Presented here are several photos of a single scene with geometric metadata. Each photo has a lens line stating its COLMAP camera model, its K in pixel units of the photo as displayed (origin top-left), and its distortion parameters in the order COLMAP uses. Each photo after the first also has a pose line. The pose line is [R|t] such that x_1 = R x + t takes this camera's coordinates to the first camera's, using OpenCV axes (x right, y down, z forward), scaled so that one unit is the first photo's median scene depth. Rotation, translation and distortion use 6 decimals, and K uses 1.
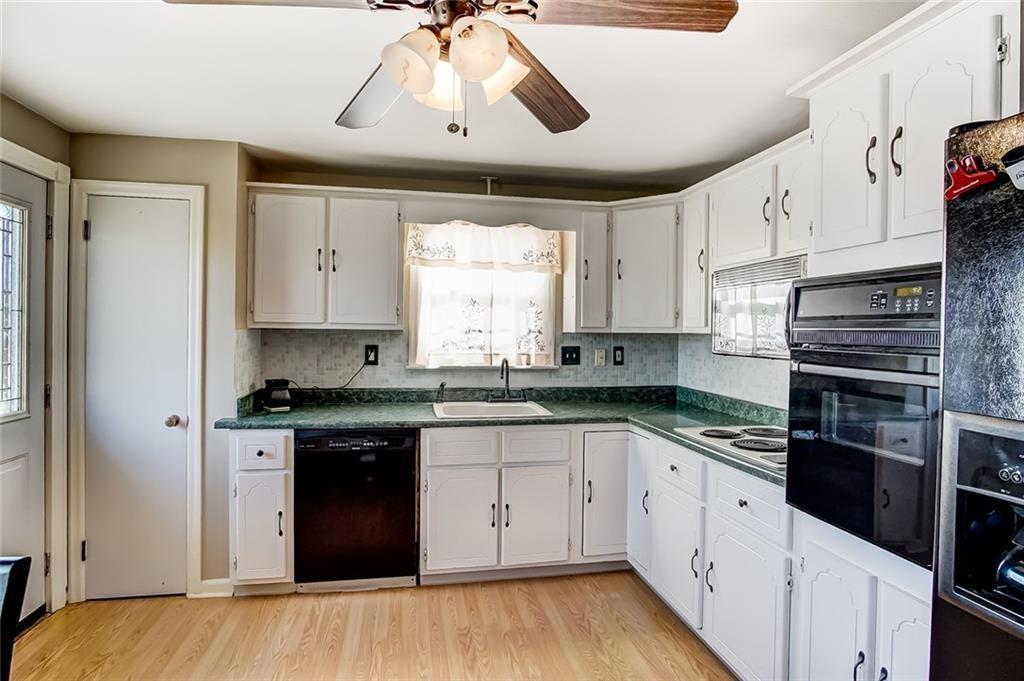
lens RADIAL K [[554.3, 0, 512.0], [0, 554.3, 337.0], [0, 0, 1]] dist [-0.027836, 0.002343]
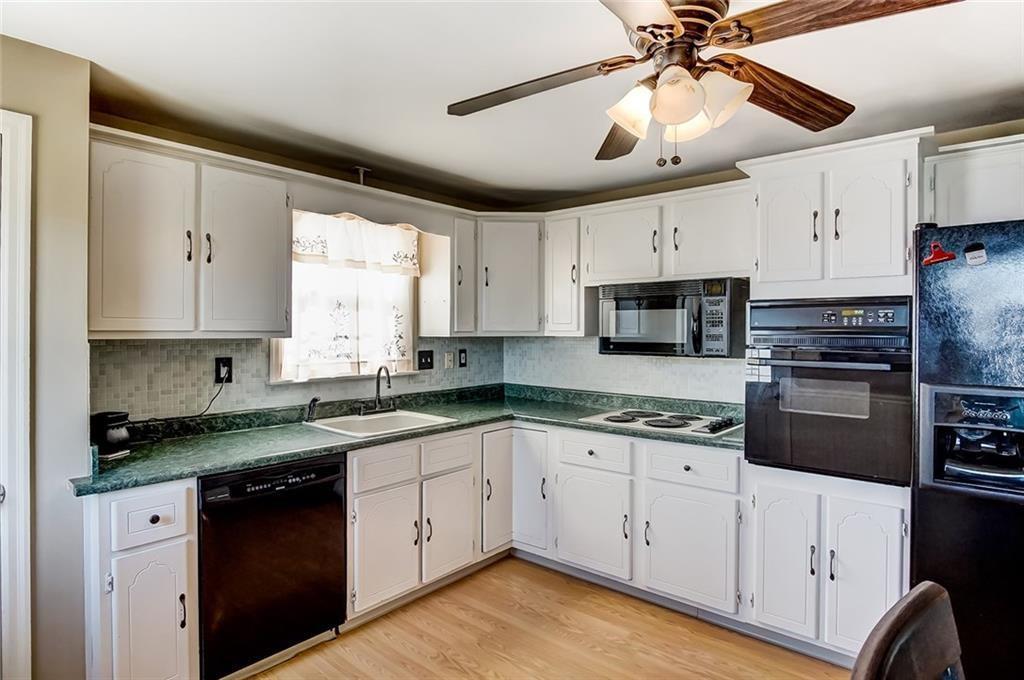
lens RADIAL K [[554.3, 0, 510.6], [0, 554.3, 335.1], [0, 0, 1]] dist [-0.027836, 0.002343]
pose [[0.782596, -0.015673, 0.622332, -0.464526], [0.014650, 0.999870, 0.006759, -0.018170], [-0.622357, 0.003828, 0.782724, 0.152176]]
